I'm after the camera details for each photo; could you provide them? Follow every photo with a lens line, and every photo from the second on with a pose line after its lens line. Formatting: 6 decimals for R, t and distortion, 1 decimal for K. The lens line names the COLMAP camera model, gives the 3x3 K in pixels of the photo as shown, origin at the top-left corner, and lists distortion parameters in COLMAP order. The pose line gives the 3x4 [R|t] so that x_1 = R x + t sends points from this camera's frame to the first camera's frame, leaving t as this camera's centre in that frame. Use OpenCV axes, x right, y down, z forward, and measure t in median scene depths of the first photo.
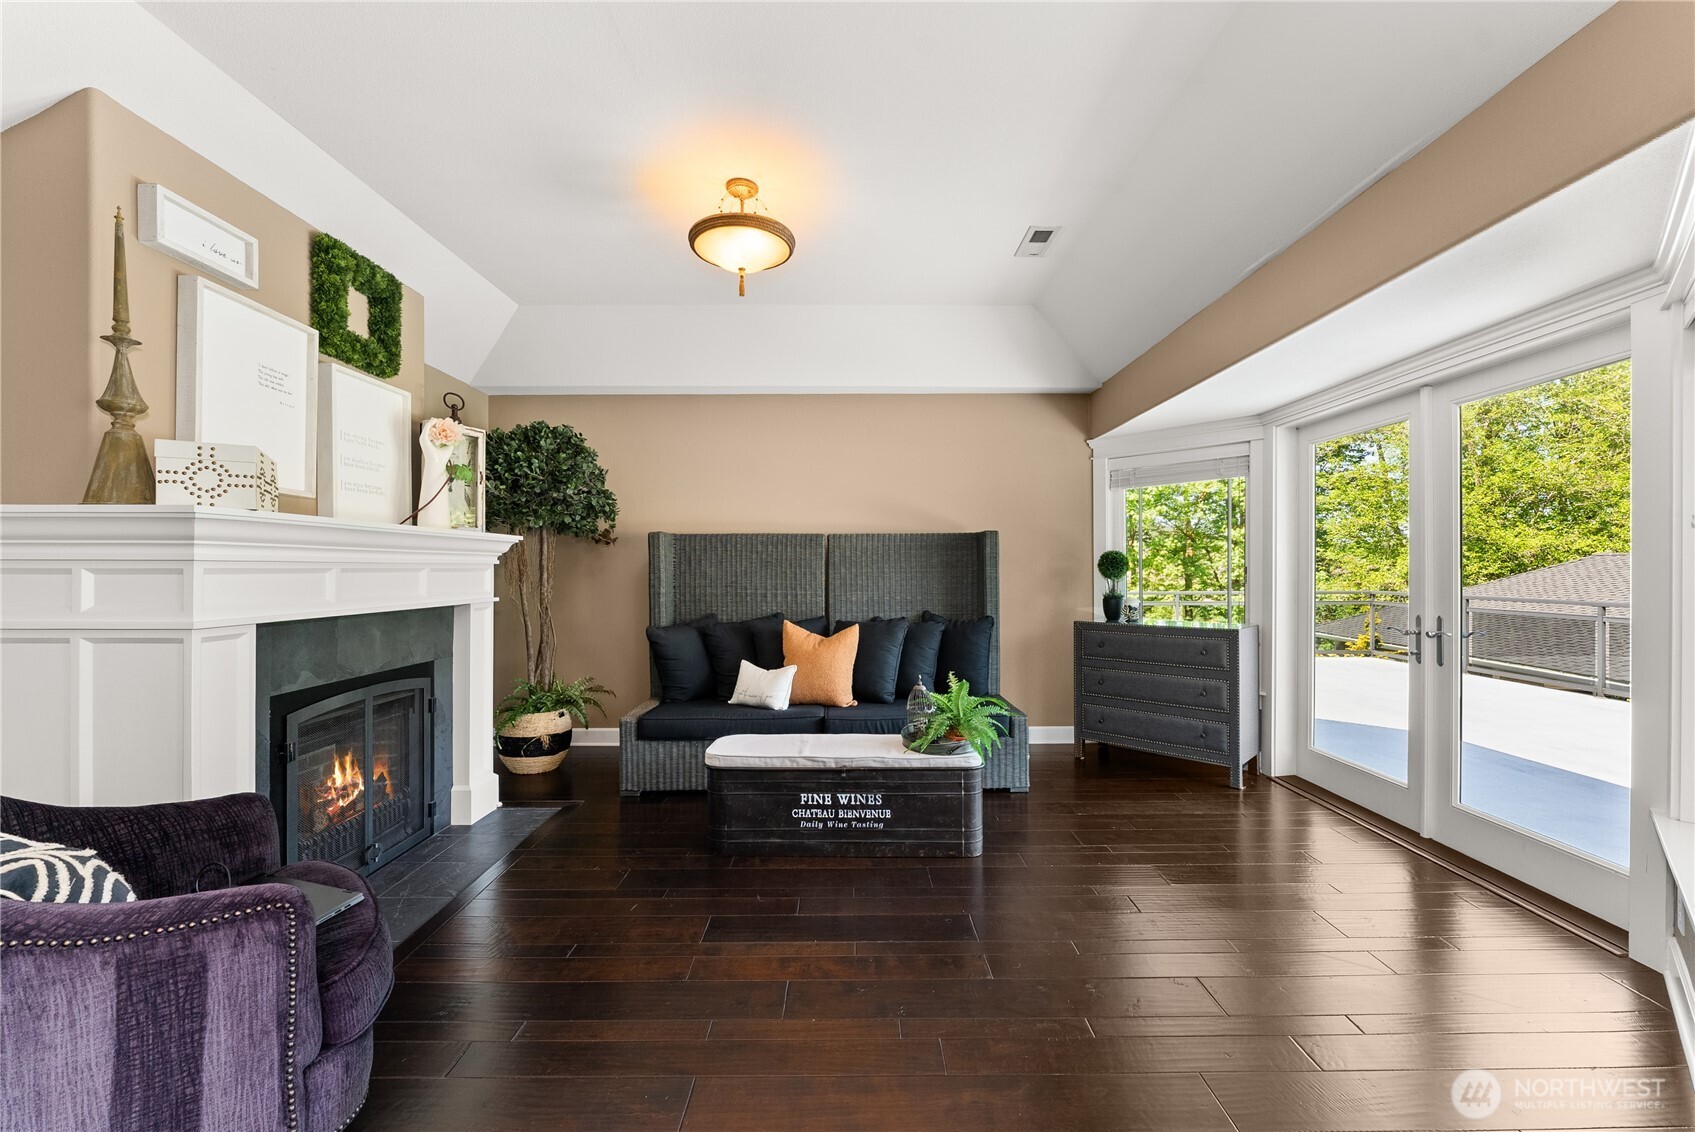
lens RADIAL K [[689.3, 0, 854.3], [0, 689.3, 570.5], [0, 0, 1]] dist [-0.012341, -0.000260]
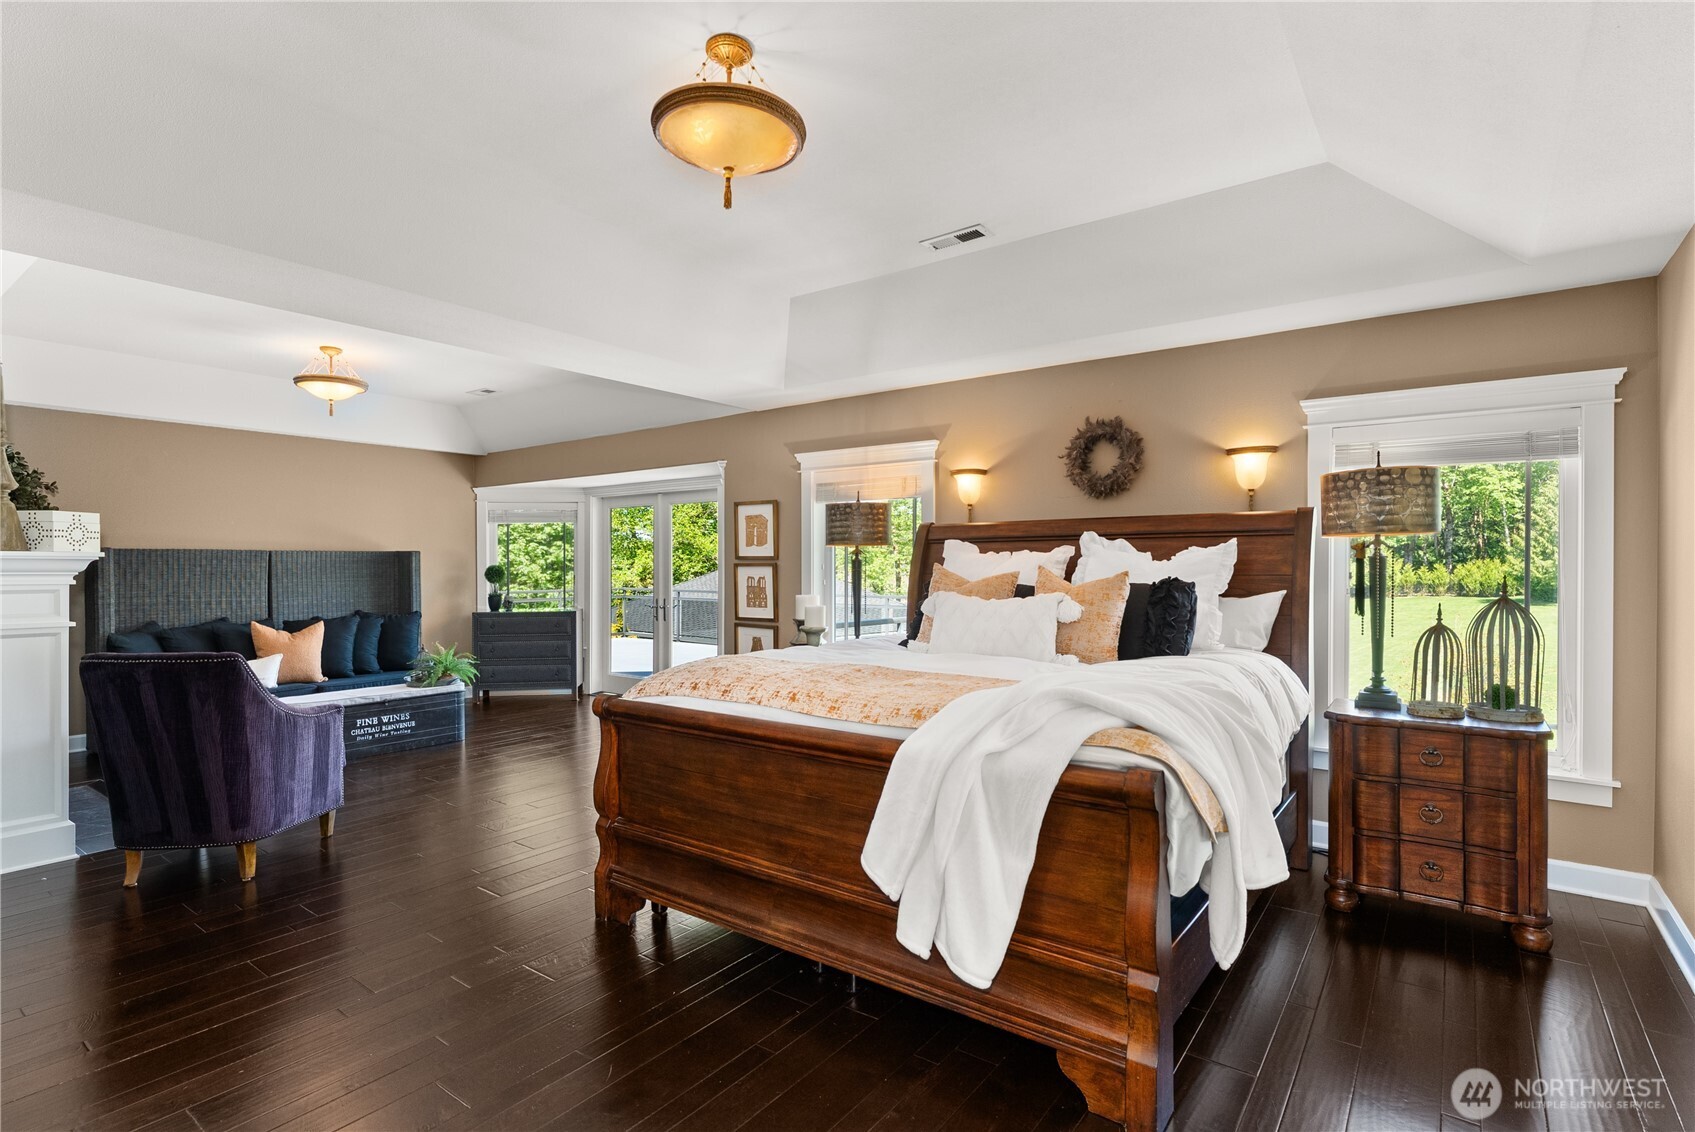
lens RADIAL K [[818.5, 0, 851.2], [0, 818.5, 571.1], [0, 0, 1]] dist [-0.000280, -0.000089]
pose [[0.594824, -0.005583, 0.803836, -0.648610], [0.002049, 0.999983, 0.005430, -0.024450], [-0.803853, -0.001583, 0.594826, -0.753076]]
